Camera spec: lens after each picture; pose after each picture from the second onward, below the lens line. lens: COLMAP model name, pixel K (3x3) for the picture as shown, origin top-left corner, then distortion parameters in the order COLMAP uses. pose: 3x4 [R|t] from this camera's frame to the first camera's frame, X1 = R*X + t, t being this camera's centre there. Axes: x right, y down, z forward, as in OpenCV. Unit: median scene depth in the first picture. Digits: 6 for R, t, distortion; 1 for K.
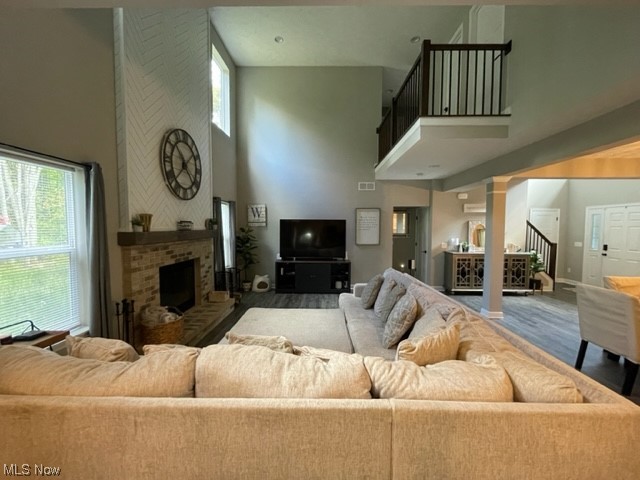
lens RADIAL K [[260.7, 0, 320.0], [0, 260.7, 240.0], [0, 0, 1]] dist [-0.003251, -0.000600]
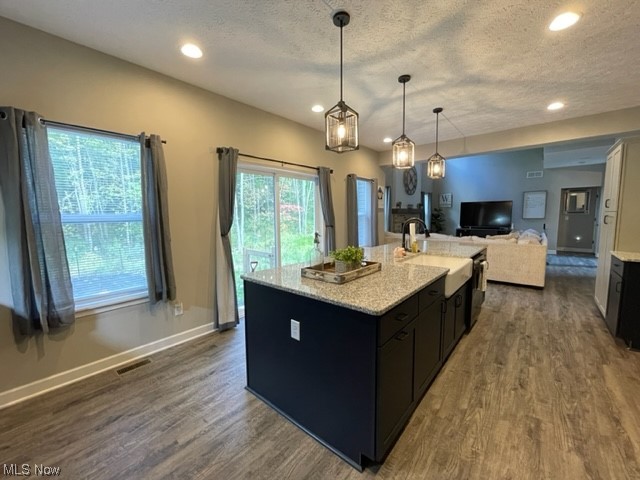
lens RADIAL K [[260.7, 0, 320.0], [0, 260.7, 240.0], [0, 0, 1]] dist [-0.003251, -0.000600]
pose [[0.773205, 0.047735, -0.632357, 0.247897], [-0.015875, 0.998307, 0.055950, 0.094334], [0.633957, -0.033222, 0.772654, -0.981471]]
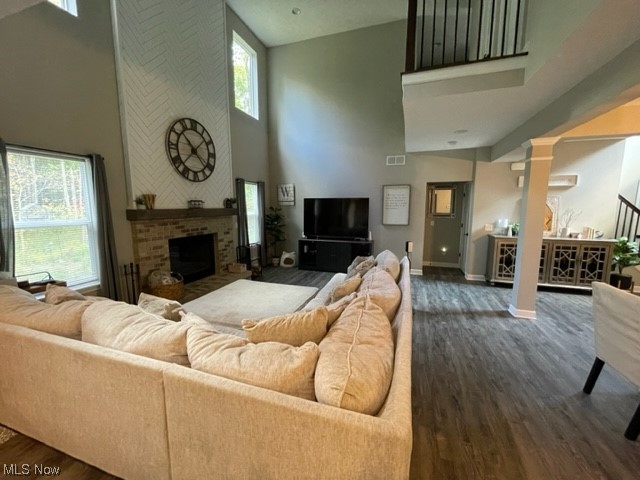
lens RADIAL K [[260.7, 0, 320.0], [0, 260.7, 240.0], [0, 0, 1]] dist [-0.003251, -0.000600]
pose [[0.953142, 0.036354, -0.300331, 0.279936], [-0.013099, 0.996782, 0.079084, 0.002762], [0.302240, -0.071444, 0.950551, 0.048973]]
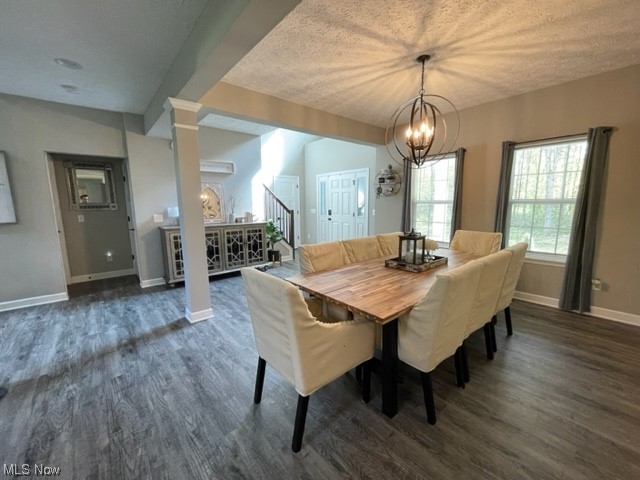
lens RADIAL K [[260.7, 0, 320.0], [0, 260.7, 240.0], [0, 0, 1]] dist [-0.003251, -0.000600]
pose [[0.744242, -0.106309, 0.659396, 0.444901], [0.046262, 0.993086, 0.107892, 0.031178], [-0.666306, -0.049792, 0.744014, 0.277042]]
